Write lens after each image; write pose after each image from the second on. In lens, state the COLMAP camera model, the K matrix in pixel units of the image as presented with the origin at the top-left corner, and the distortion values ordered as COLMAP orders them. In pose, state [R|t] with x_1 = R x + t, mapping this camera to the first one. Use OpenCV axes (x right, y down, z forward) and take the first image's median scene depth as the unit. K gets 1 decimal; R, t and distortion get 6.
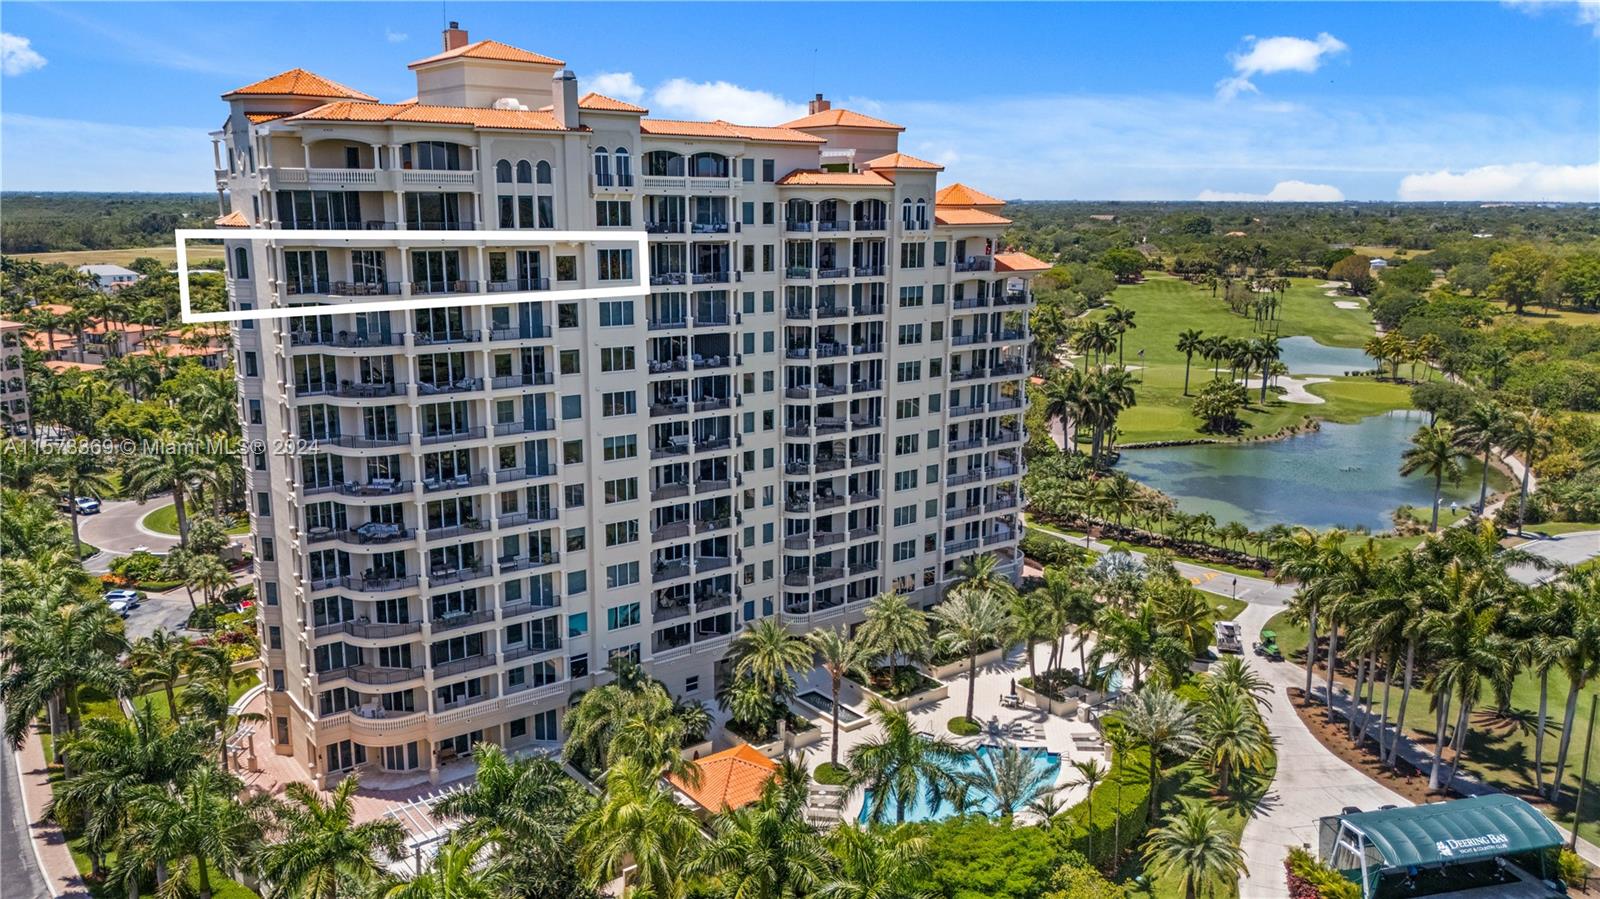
lens RADIAL K [[1207.1, 0, 801.0], [0, 1207.1, 450.2], [0, 0, 1]] dist [0.040869, 0.003250]
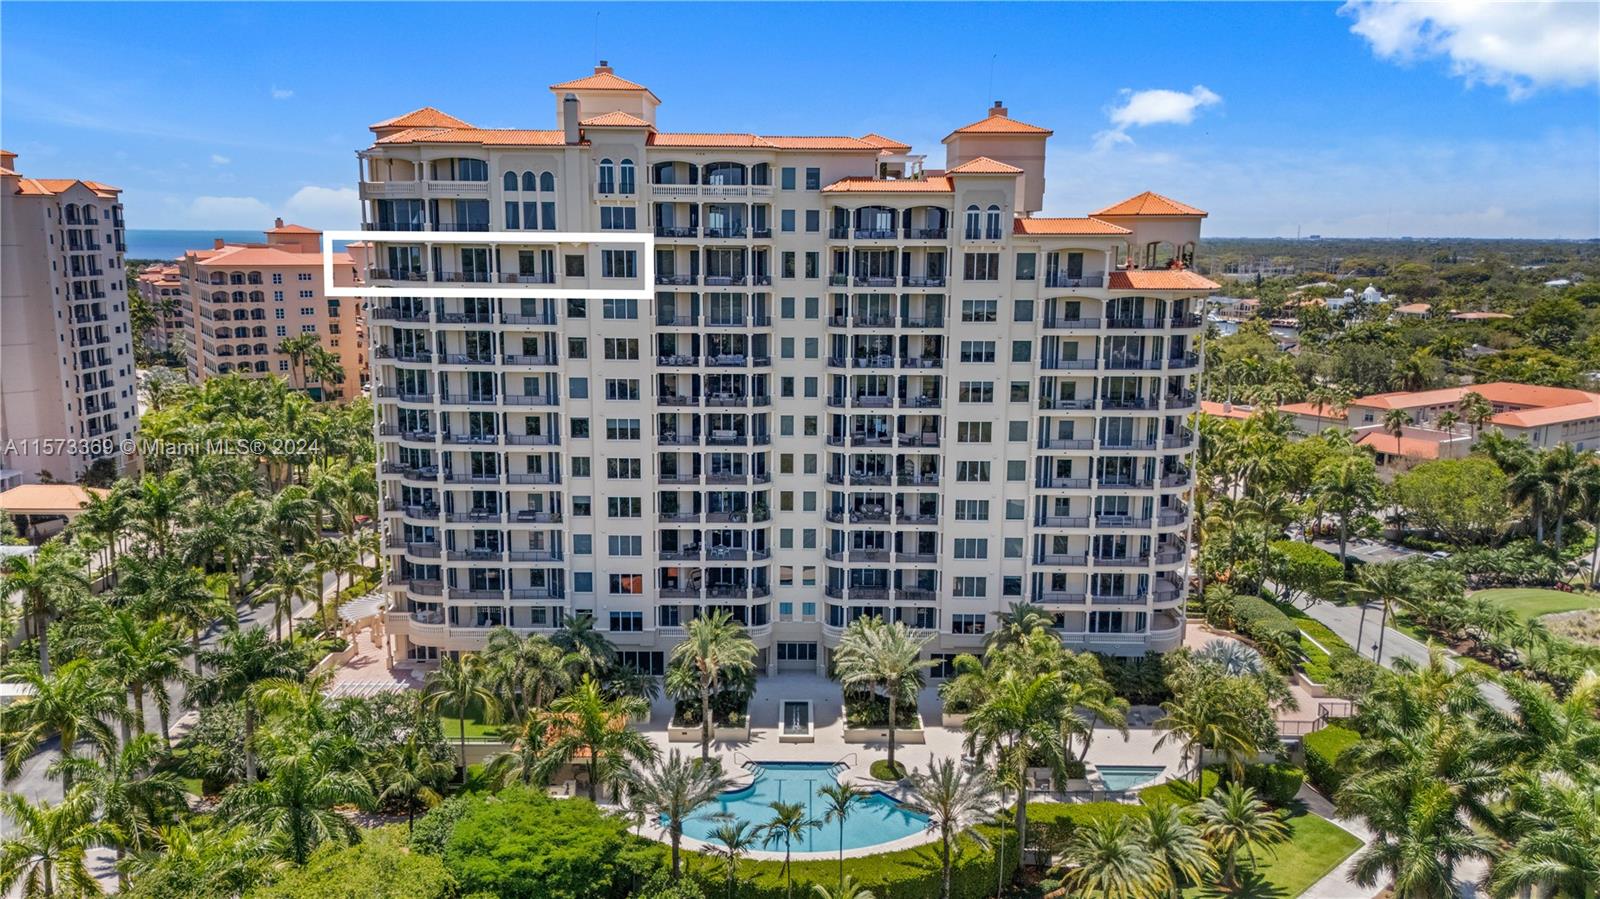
lens RADIAL K [[1207.1, 0, 799.2], [0, 1207.1, 452.4], [0, 0, 1]] dist [0.040869, 0.003250]
pose [[0.785689, 0.111622, -0.608468, 0.667480], [-0.129381, 0.991484, 0.014822, -0.019175], [0.604941, 0.067079, 0.793440, 0.225715]]
